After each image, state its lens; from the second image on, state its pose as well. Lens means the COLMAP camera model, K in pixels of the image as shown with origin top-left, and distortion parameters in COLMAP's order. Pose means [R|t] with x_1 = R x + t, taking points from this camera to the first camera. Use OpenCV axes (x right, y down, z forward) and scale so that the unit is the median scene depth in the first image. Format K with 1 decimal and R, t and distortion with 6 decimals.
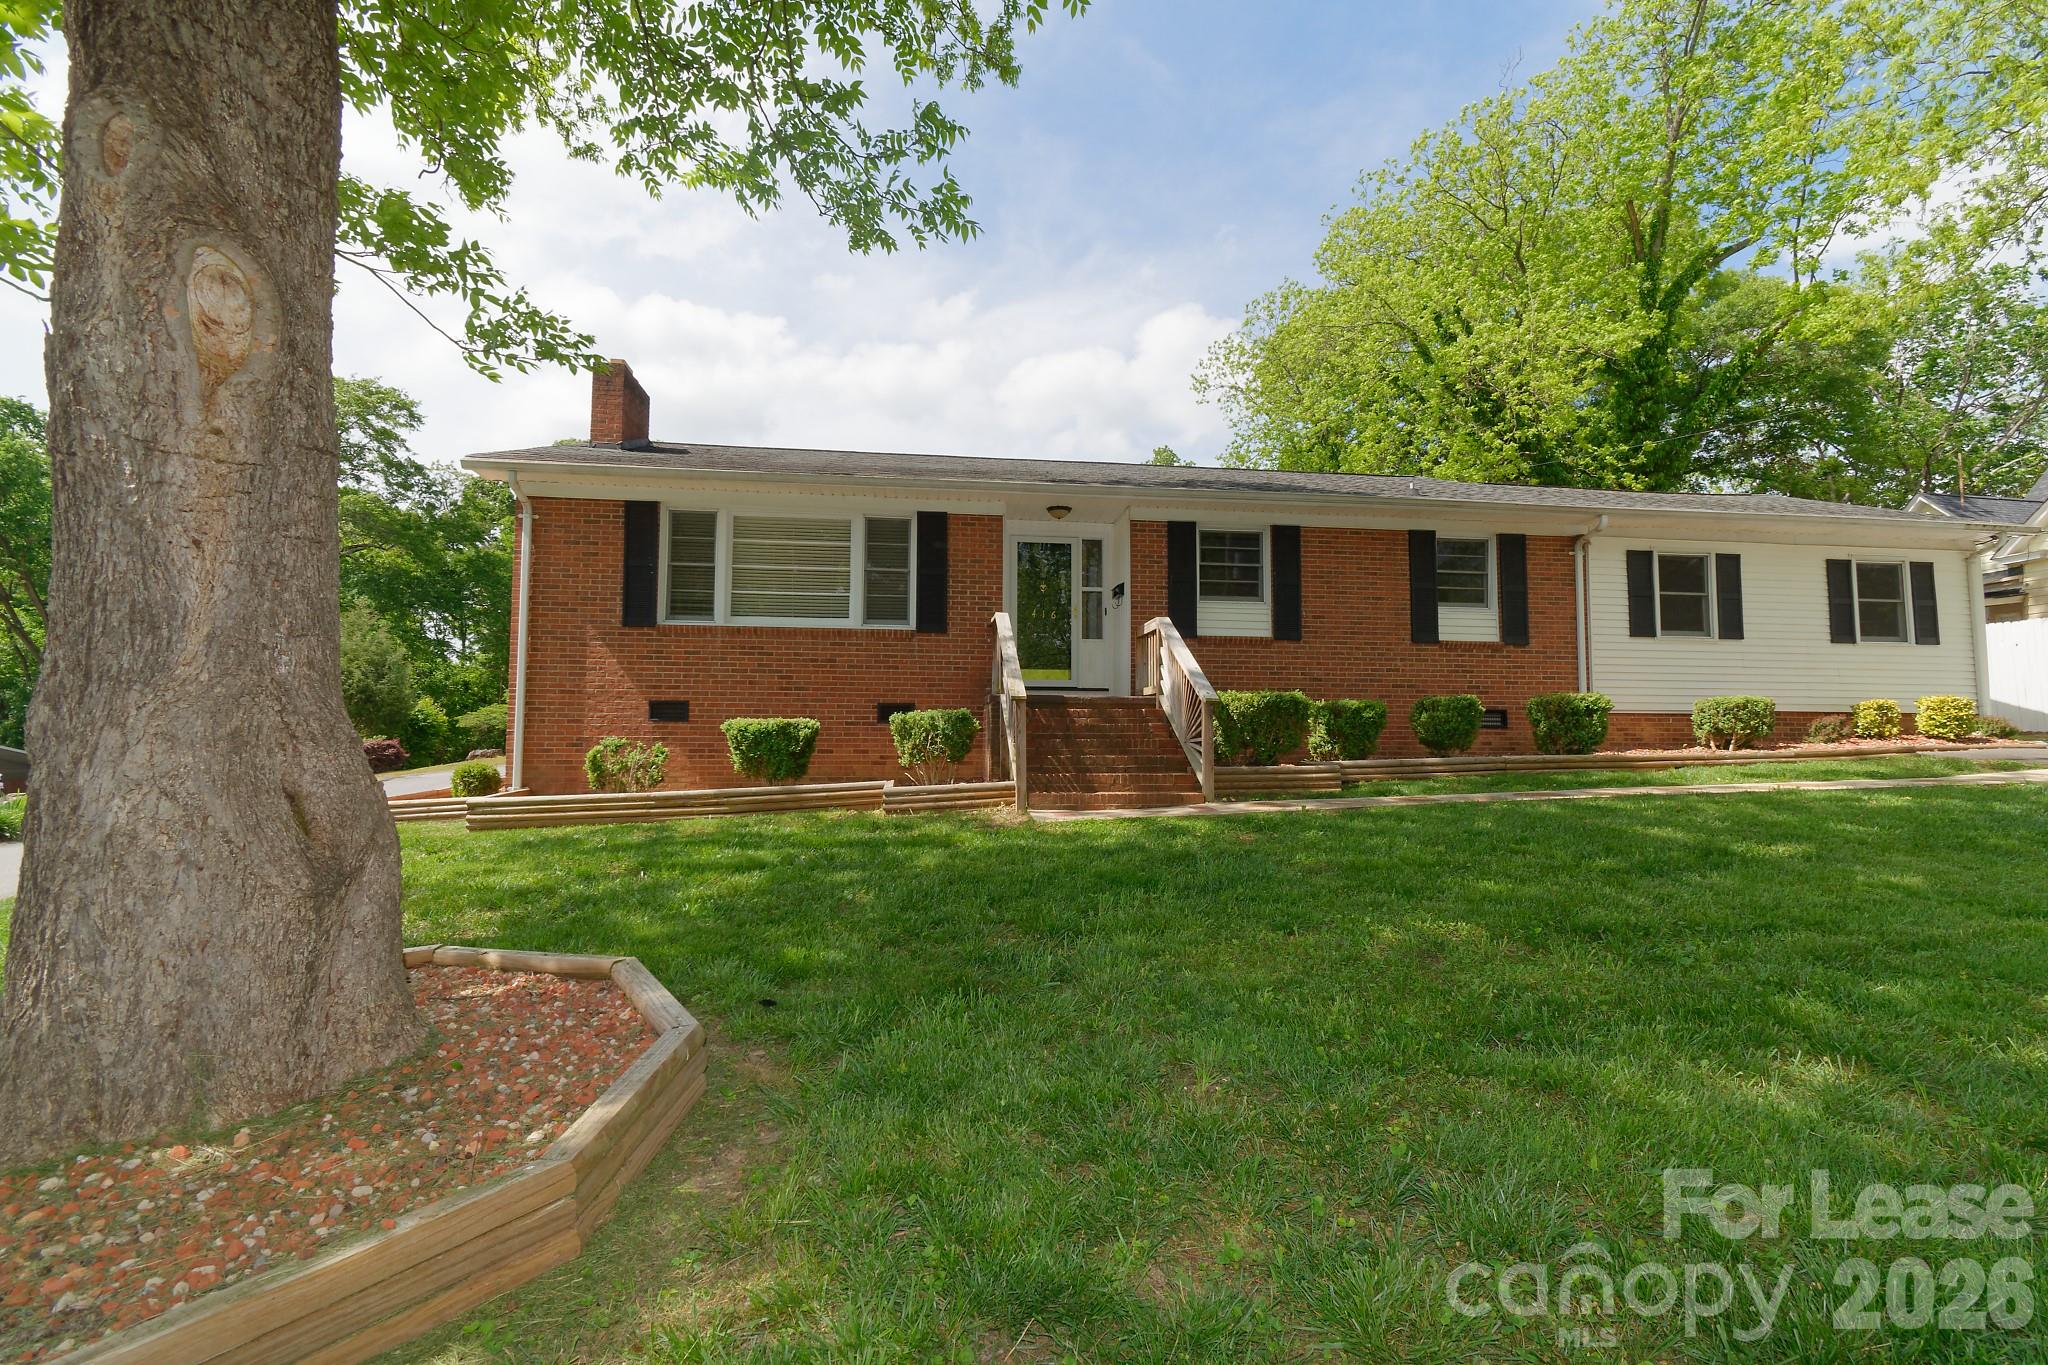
lens RADIAL K [[915.6, 0, 1024.0], [0, 915.6, 682.5], [0, 0, 1]] dist [0.002423, -0.001014]
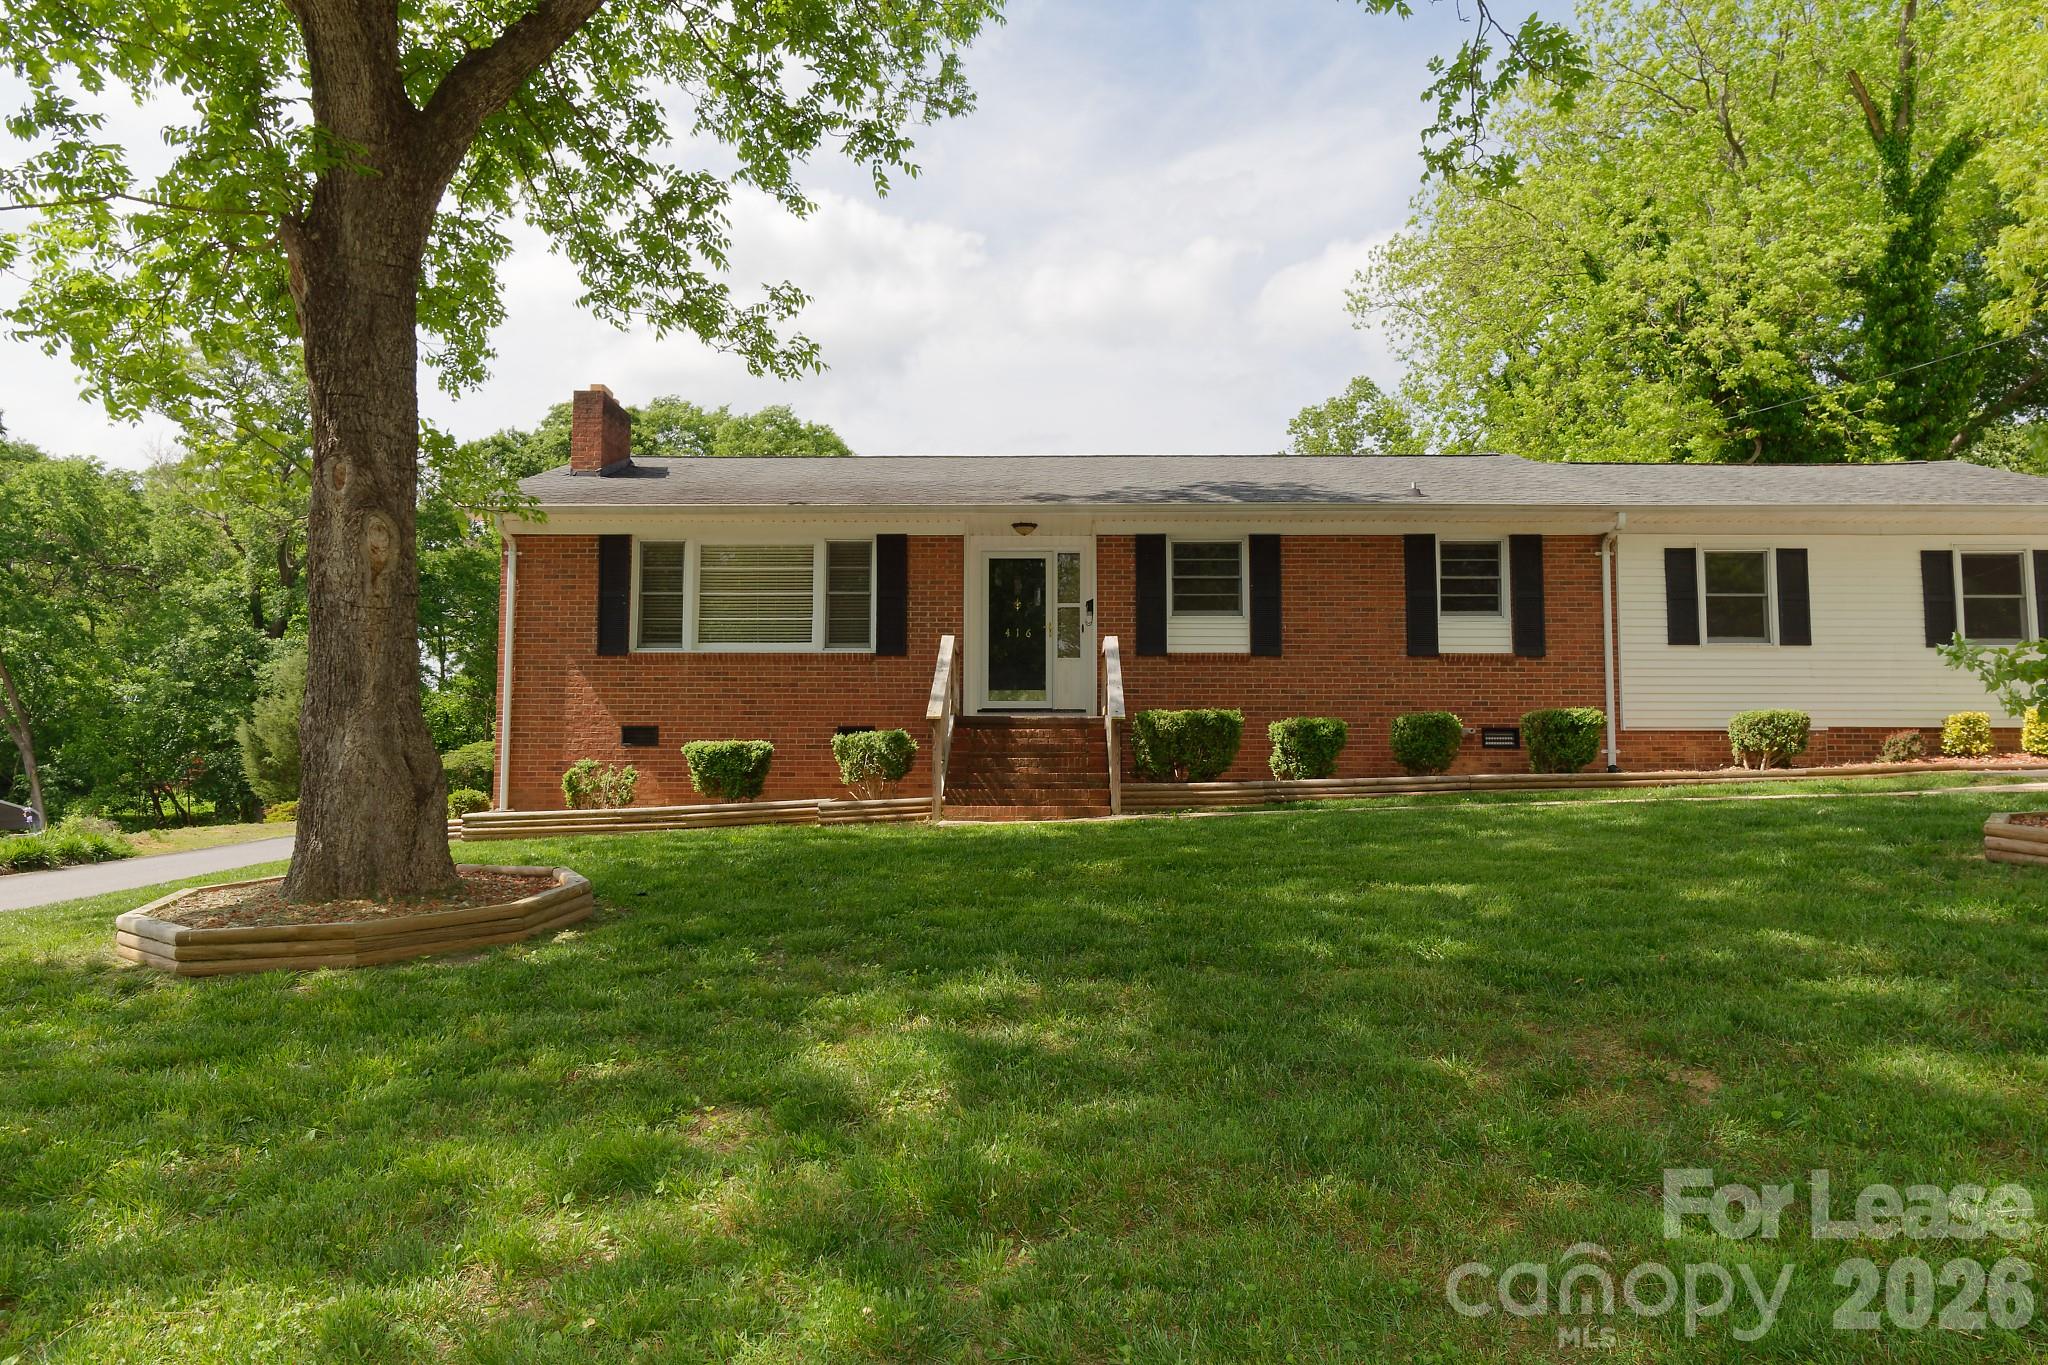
lens RADIAL K [[1366.7, 0, 1024.0], [0, 1366.7, 682.5], [0, 0, 1]] dist [-0.008881, -0.001807]
pose [[0.989649, -0.014477, -0.142779, 0.252062], [0.011815, 0.999741, -0.019471, 0.005640], [0.143024, 0.017583, 0.989563, -0.448382]]
